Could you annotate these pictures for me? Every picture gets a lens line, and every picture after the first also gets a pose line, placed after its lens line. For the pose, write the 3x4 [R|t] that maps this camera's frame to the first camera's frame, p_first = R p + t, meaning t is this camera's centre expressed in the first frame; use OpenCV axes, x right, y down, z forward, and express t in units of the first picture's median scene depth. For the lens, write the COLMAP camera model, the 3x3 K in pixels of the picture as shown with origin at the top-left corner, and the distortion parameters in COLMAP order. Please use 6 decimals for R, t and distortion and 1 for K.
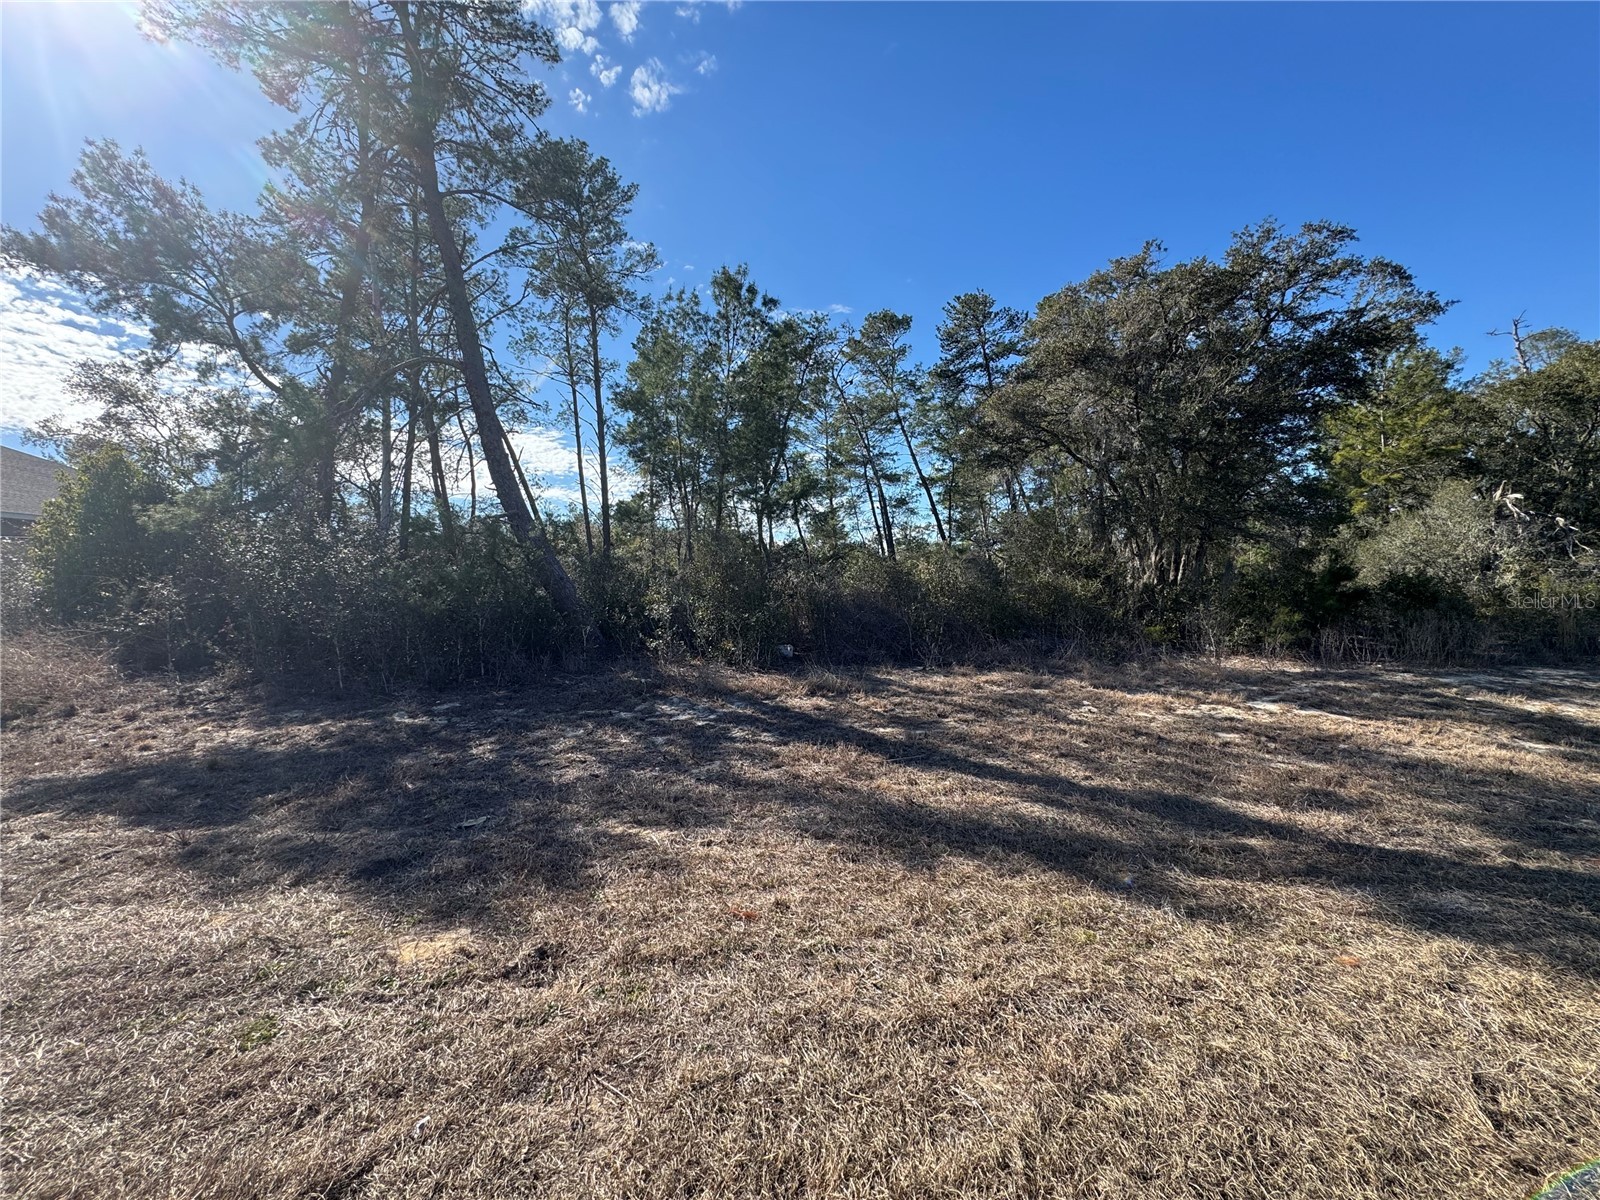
lens RADIAL K [[639.4, 0, 804.4], [0, 639.4, 595.3], [0, 0, 1]] dist [-0.003506, -0.000130]
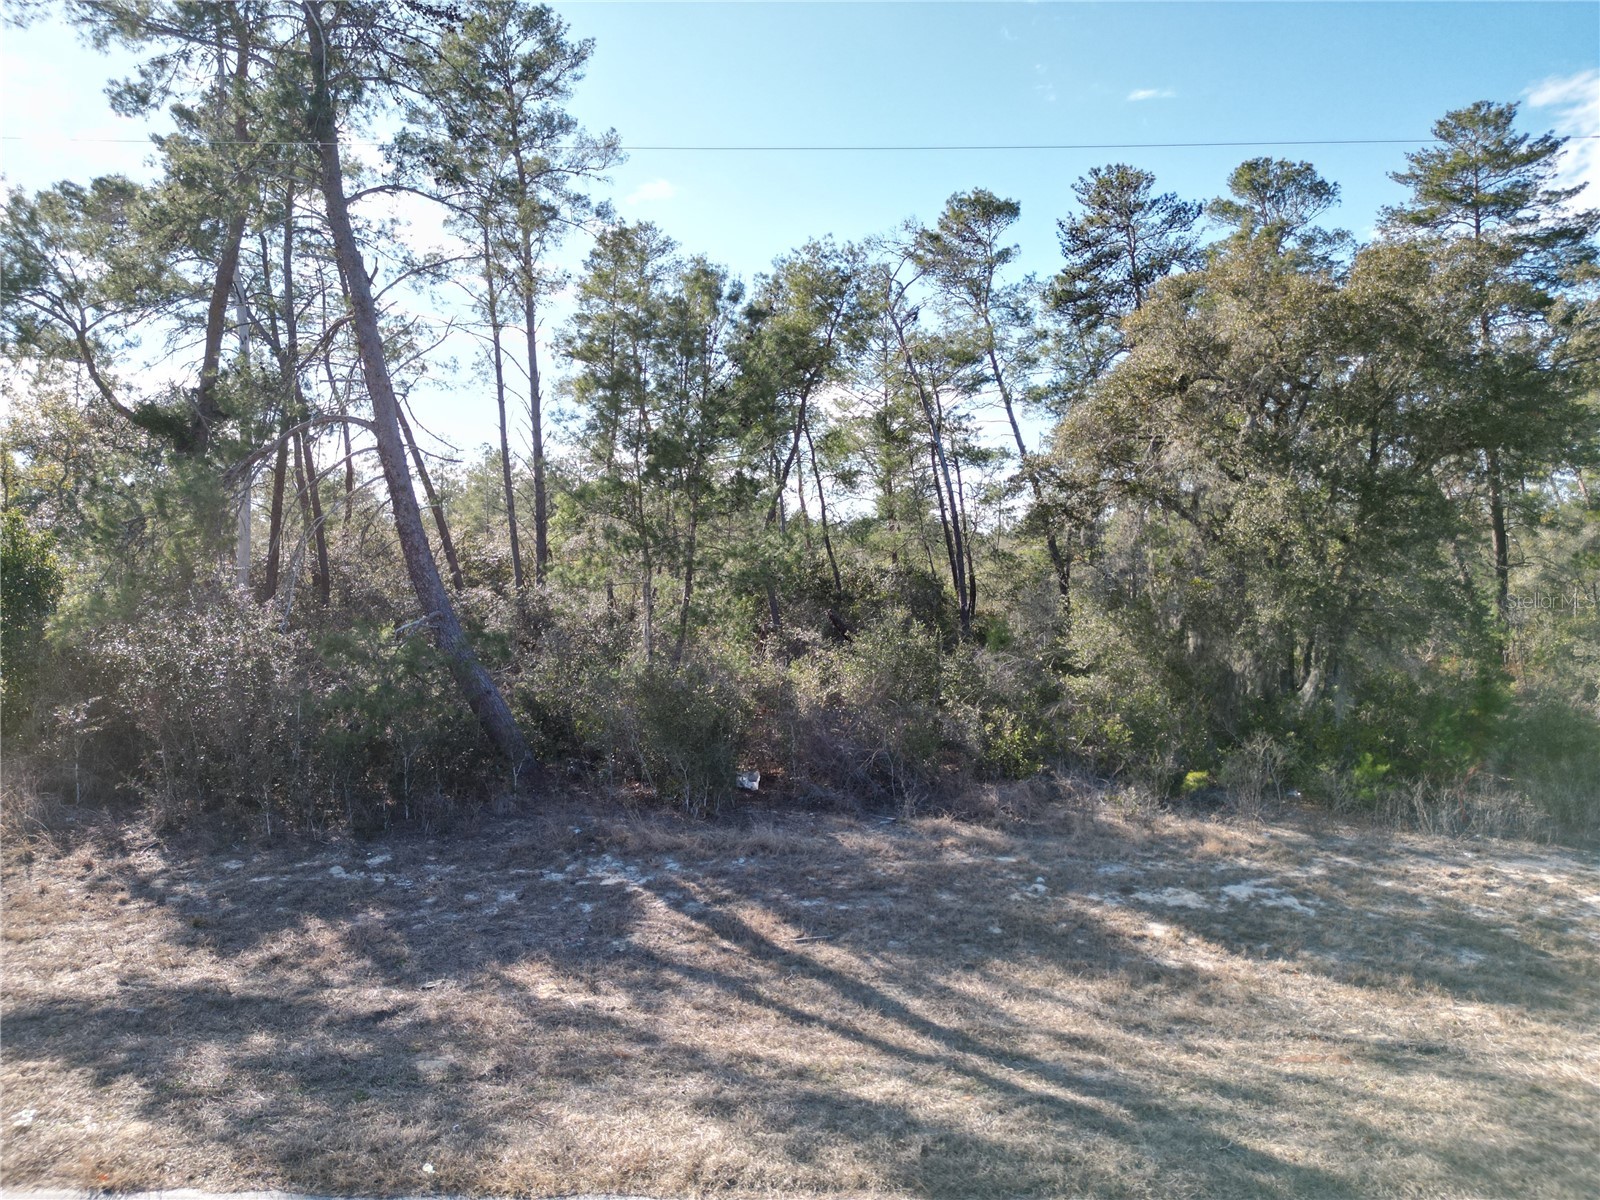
lens RADIAL K [[1129.2, 0, 796.4], [0, 1129.2, 601.2], [0, 0, 1]] dist [0.062359, -0.035776]
pose [[0.996848, 0.028872, -0.073891, 0.045041], [-0.027437, 0.999416, 0.020355, -0.061029], [0.074436, -0.018264, 0.997059, -0.154931]]
